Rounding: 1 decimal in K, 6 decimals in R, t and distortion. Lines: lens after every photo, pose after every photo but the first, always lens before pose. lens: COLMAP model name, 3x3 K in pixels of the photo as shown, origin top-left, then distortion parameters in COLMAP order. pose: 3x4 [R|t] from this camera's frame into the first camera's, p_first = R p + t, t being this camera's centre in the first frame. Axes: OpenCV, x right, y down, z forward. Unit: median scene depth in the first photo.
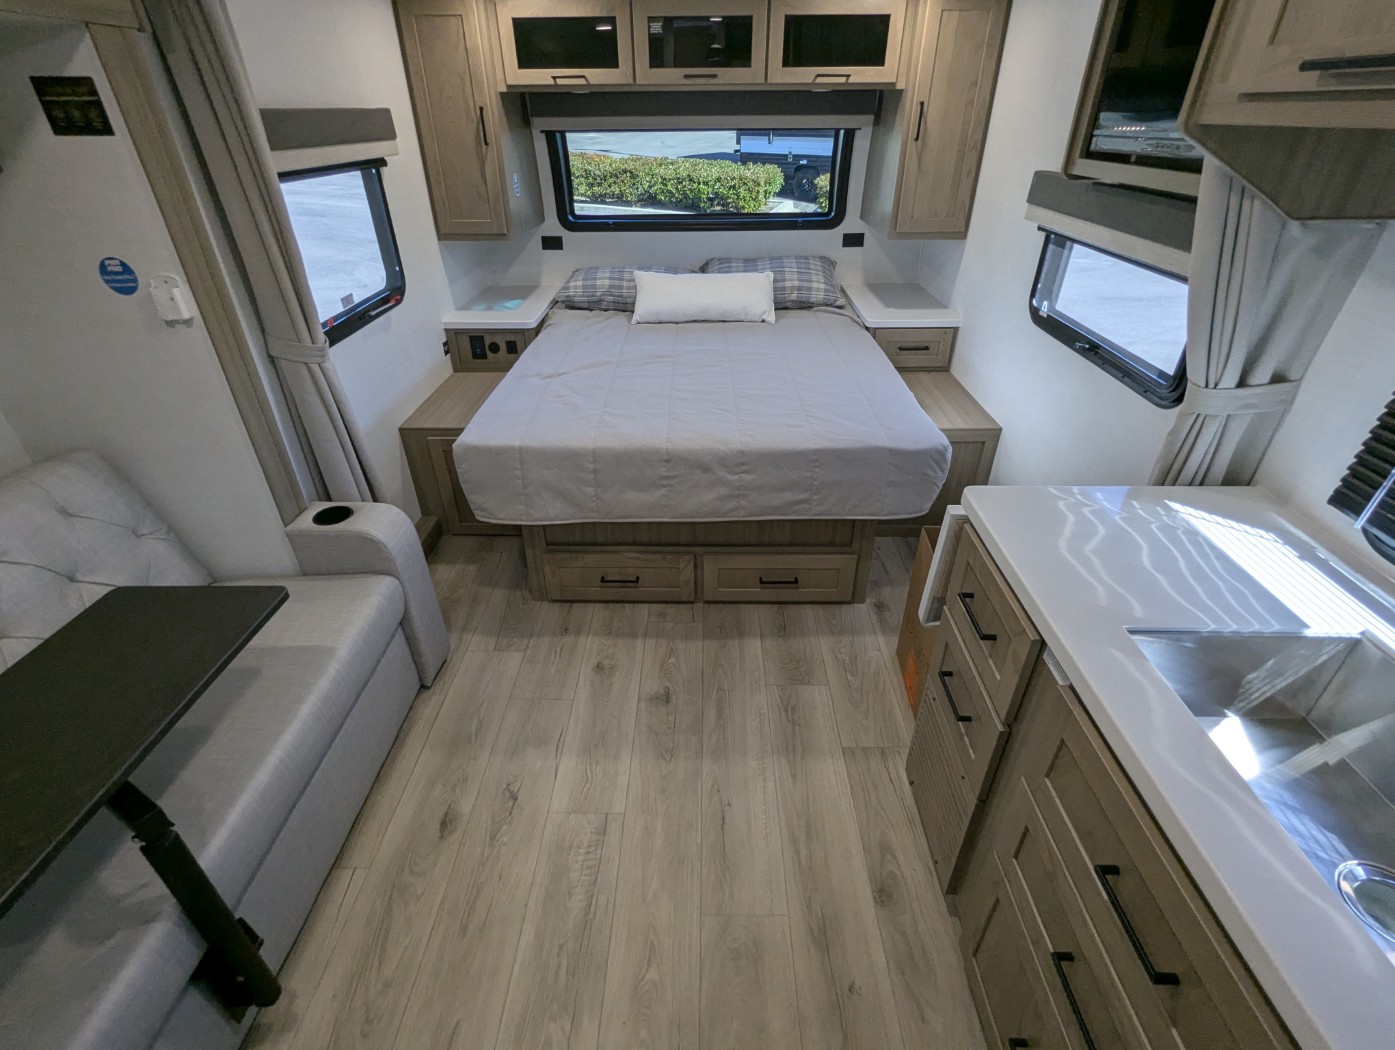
lens RADIAL K [[662.4, 0, 697.1], [0, 662.4, 524.0], [0, 0, 1]] dist [-0.001885, 0.001809]
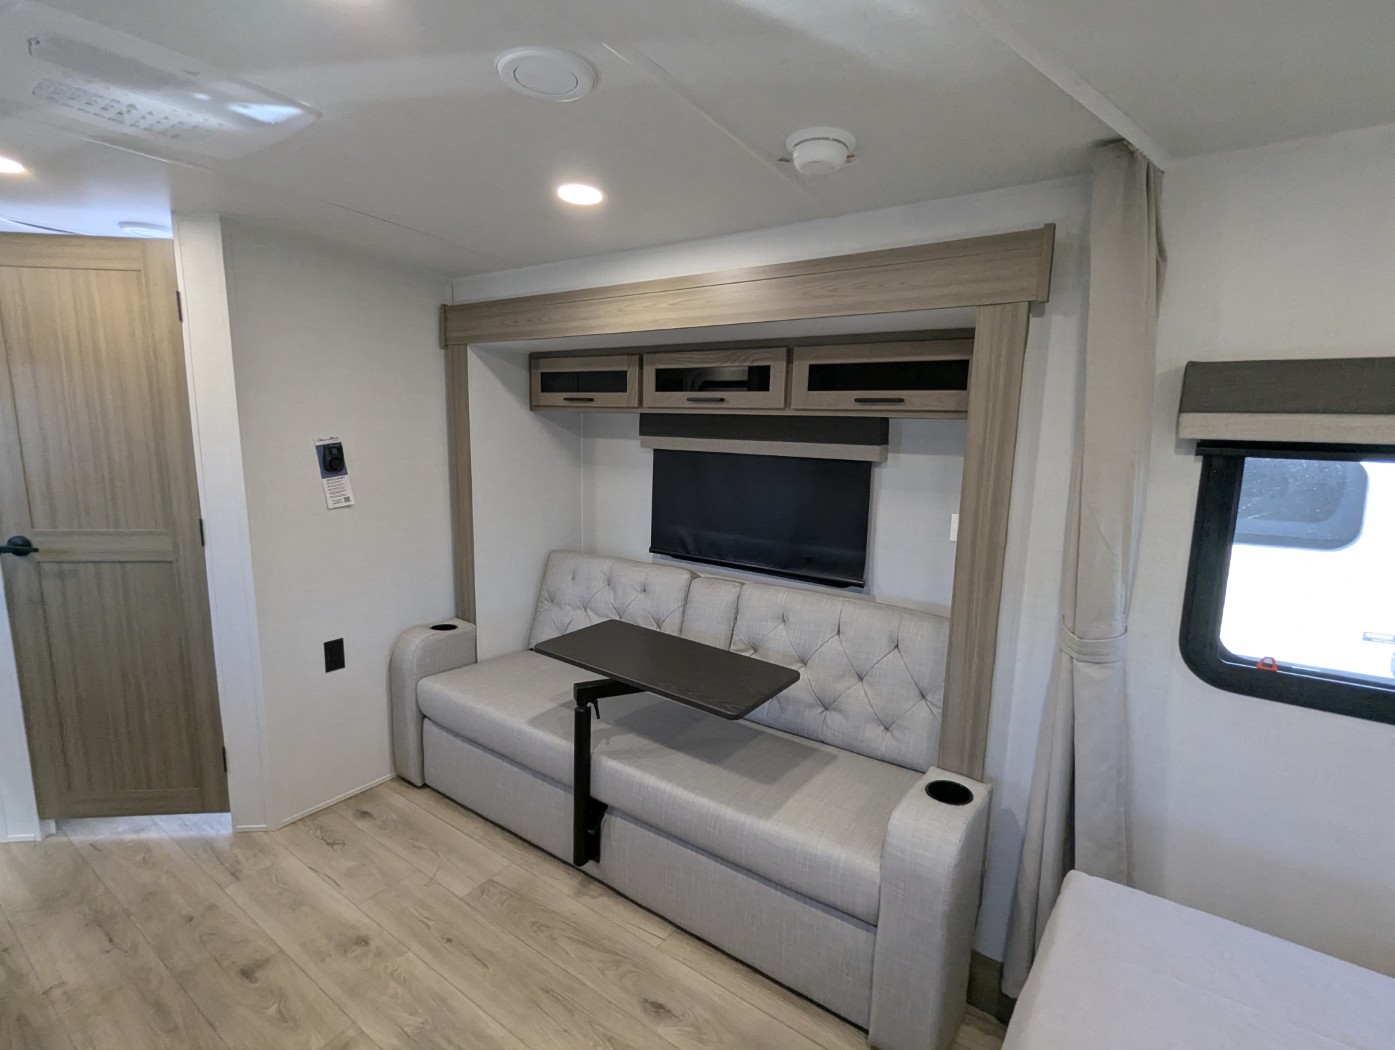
lens RADIAL K [[662.4, 0, 693.8], [0, 662.4, 525.1], [0, 0, 1]] dist [-0.001885, 0.001809]
pose [[-0.565108, 0.123202, -0.815766, 0.223983], [-0.453172, 0.779909, 0.431714, -0.415272], [0.689412, 0.613647, -0.384901, 0.766632]]
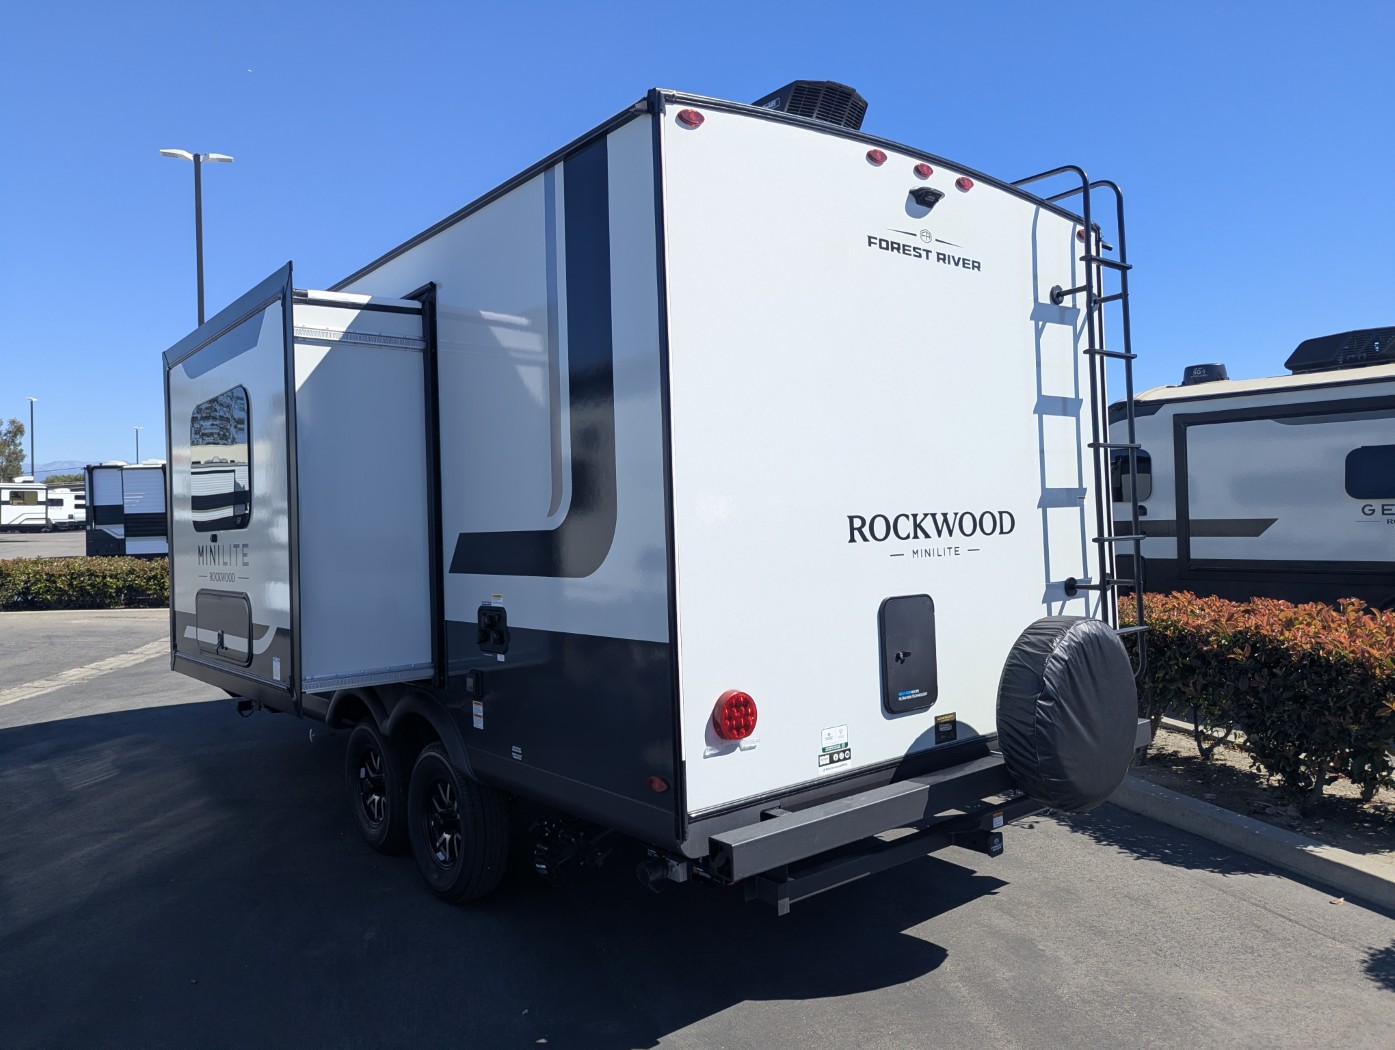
lens RADIAL K [[991.4, 0, 685.9], [0, 991.4, 504.3], [0, 0, 1]] dist [0.034497, -0.028525]
pose [[0.764944, -0.000977, 0.644096, -1.481141], [0.366744, 0.822725, -0.434306, 1.365216], [-0.529489, 0.568438, 0.629697, -1.424616]]
